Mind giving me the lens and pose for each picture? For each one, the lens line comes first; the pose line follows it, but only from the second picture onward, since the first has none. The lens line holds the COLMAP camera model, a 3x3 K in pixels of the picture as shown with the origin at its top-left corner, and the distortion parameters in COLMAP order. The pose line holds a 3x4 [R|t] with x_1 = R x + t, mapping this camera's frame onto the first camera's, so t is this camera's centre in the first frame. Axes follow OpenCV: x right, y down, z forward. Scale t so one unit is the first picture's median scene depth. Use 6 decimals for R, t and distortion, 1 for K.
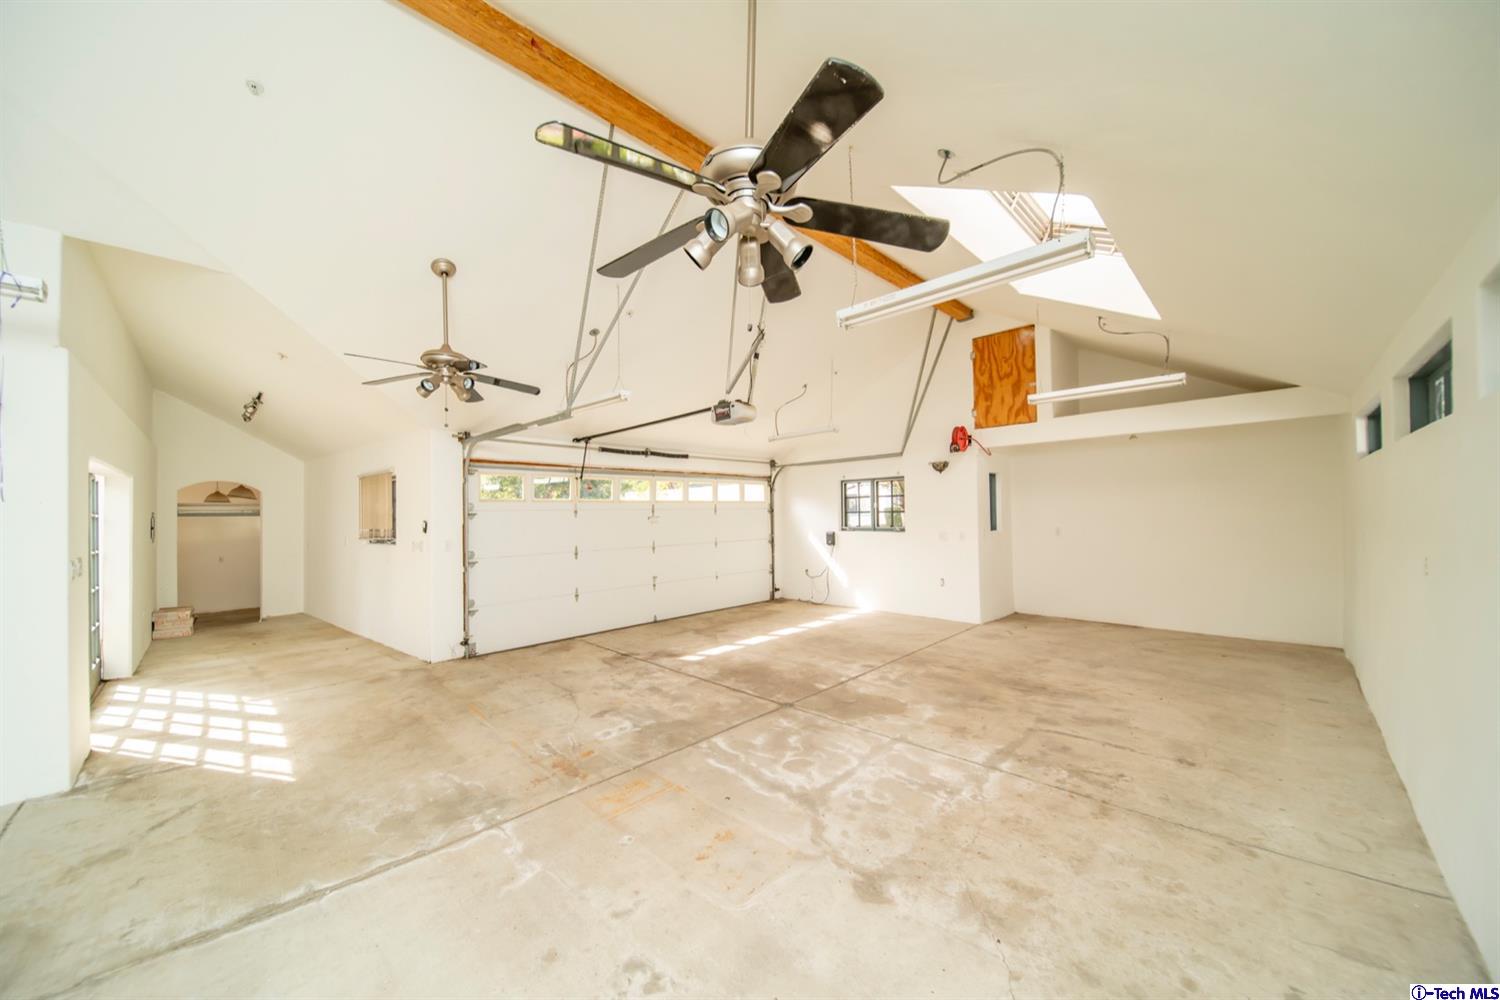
lens RADIAL K [[543.2, 0, 754.4], [0, 543.2, 502.9], [0, 0, 1]] dist [0.014294, -0.008968]
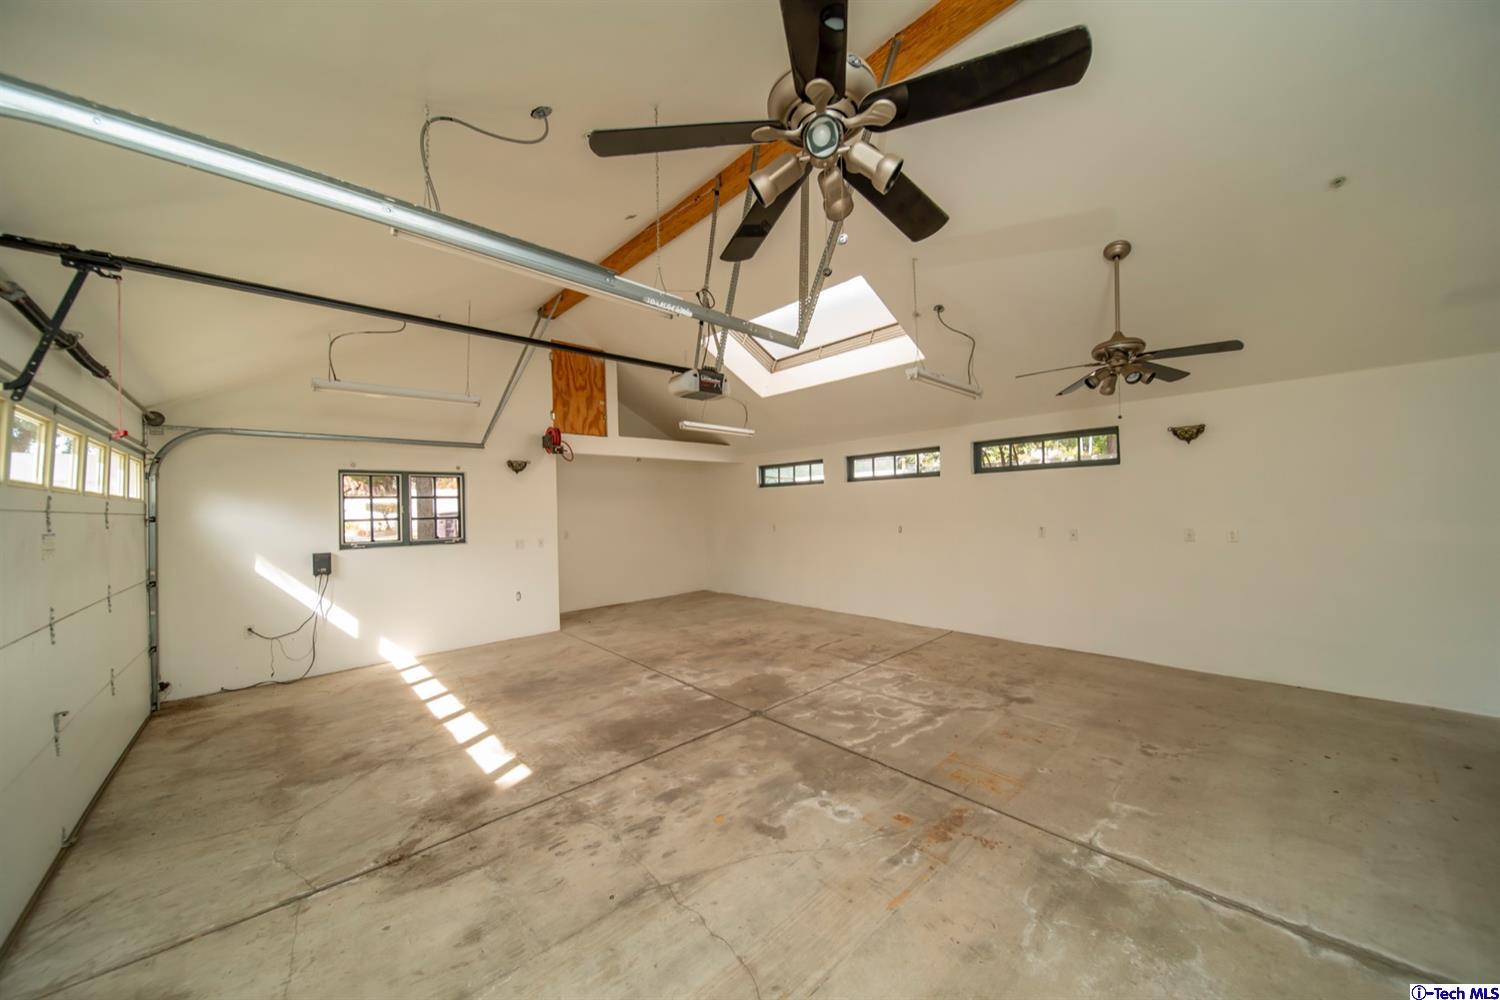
lens RADIAL K [[543.2, 0, 754.4], [0, 543.2, 502.9], [0, 0, 1]] dist [0.014294, -0.008968]
pose [[0.011255, 0.023961, 0.999650, -0.905173], [0.004534, 0.999701, -0.024013, 0.027546], [-0.999926, 0.004803, 0.011143, 0.999607]]
